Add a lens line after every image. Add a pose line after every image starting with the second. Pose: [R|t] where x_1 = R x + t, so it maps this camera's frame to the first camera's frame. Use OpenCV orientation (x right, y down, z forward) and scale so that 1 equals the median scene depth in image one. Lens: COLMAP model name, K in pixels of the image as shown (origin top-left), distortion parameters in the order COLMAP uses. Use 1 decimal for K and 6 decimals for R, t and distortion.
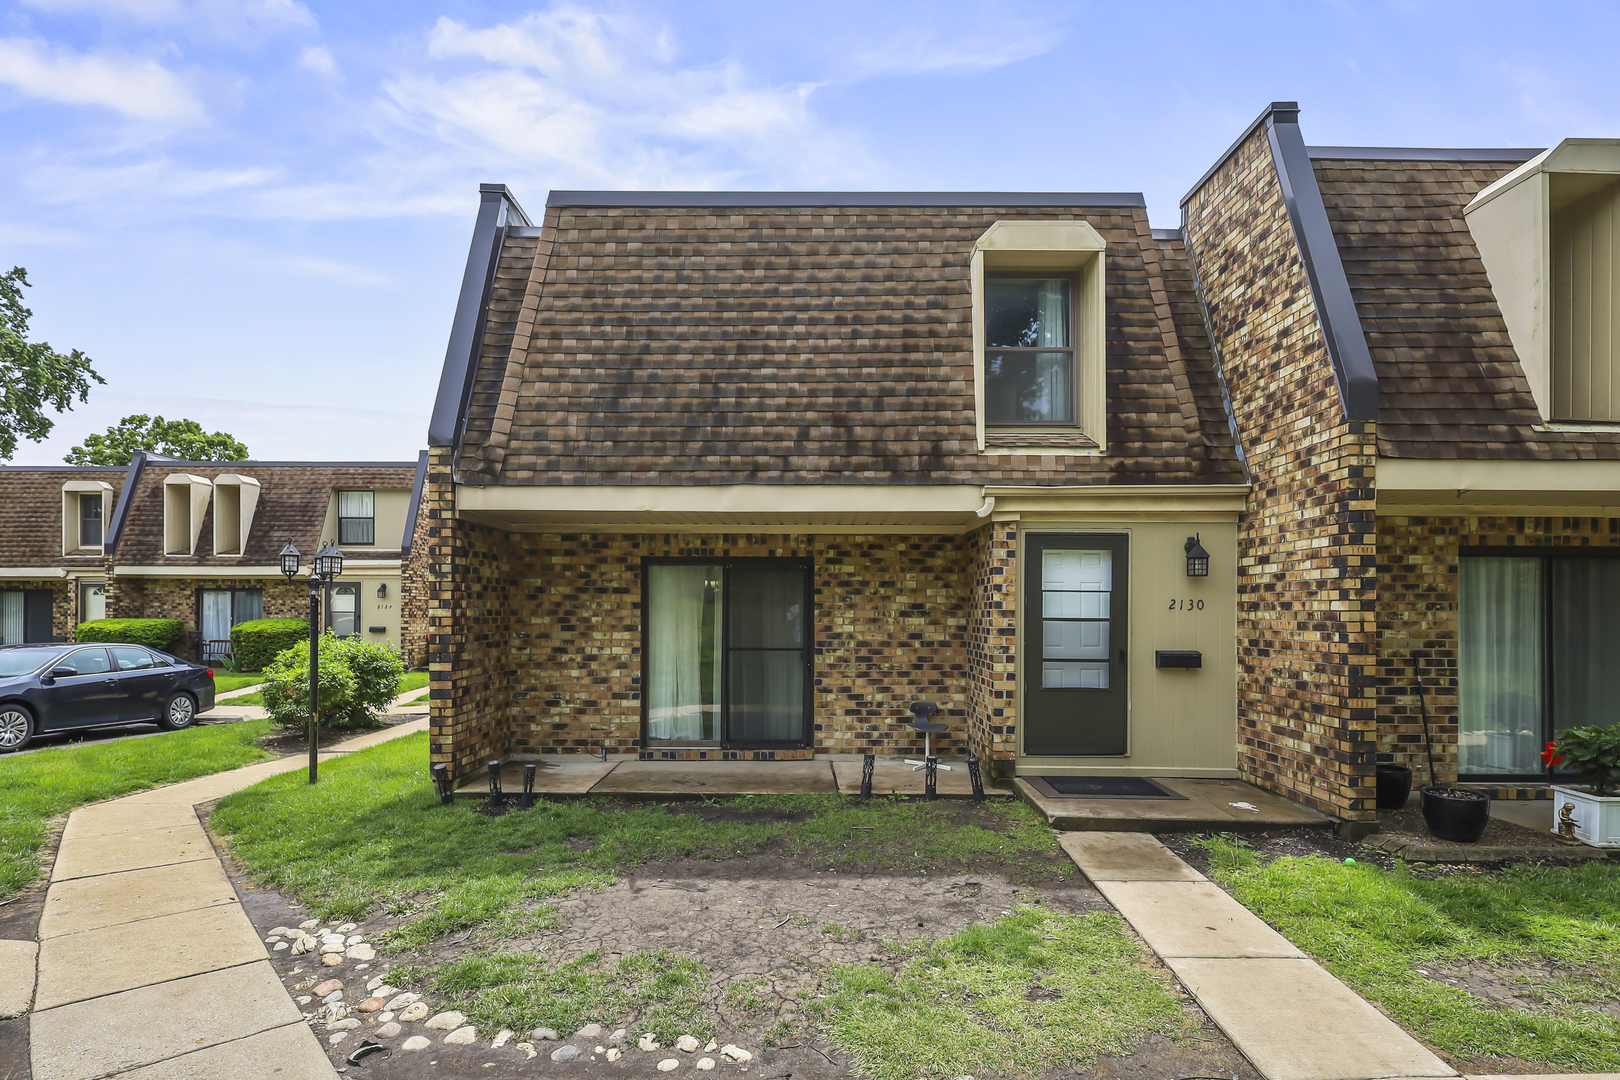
lens RADIAL K [[755.4, 0, 798.0], [0, 755.4, 615.0], [0, 0, 1]] dist [0.000428, 0.000996]
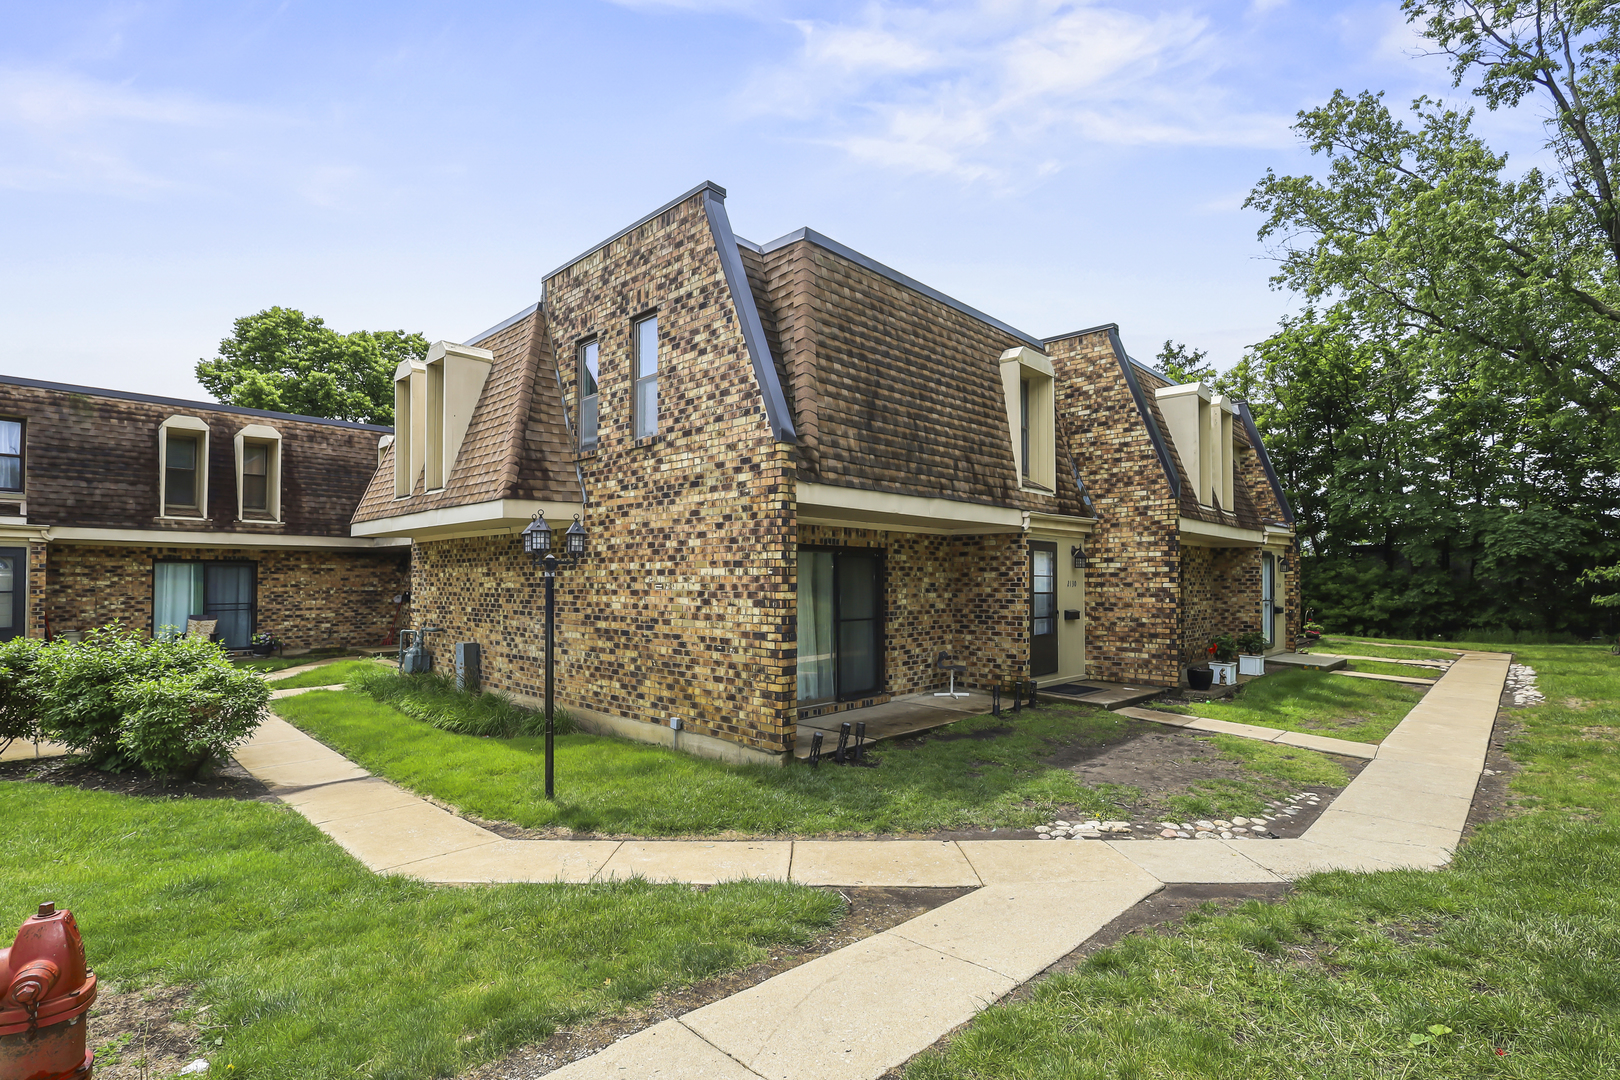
lens RADIAL K [[755.4, 0, 782.7], [0, 755.4, 568.9], [0, 0, 1]] dist [0.000428, 0.000996]
pose [[0.704724, 0.007152, 0.709446, -1.231706], [0.005088, 0.999873, -0.015133, -0.025204], [-0.709464, 0.014274, 0.704597, 0.234627]]
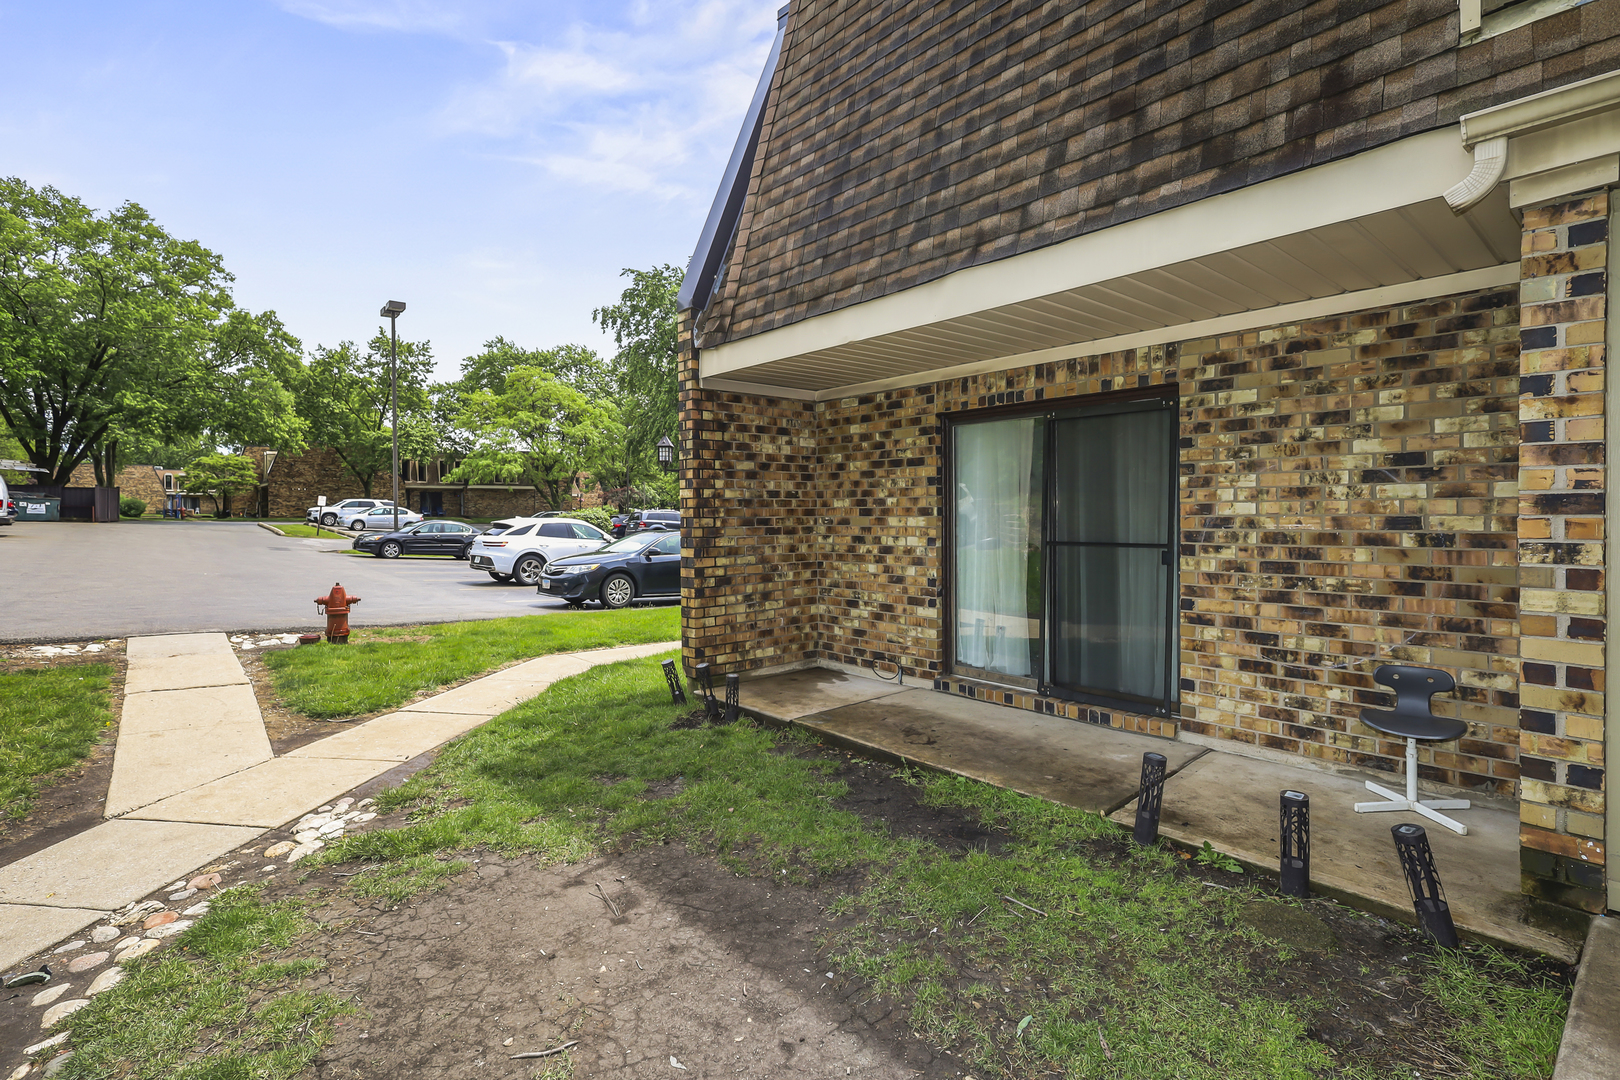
lens RADIAL K [[755.4, 0, 814.9], [0, 755.4, 522.0], [0, 0, 1]] dist [0.000428, 0.000996]
pose [[0.673728, 0.000096, -0.738979, 0.300788], [0.006075, 0.999965, 0.005668, 0.026761], [0.738954, -0.008308, 0.673704, 0.490680]]
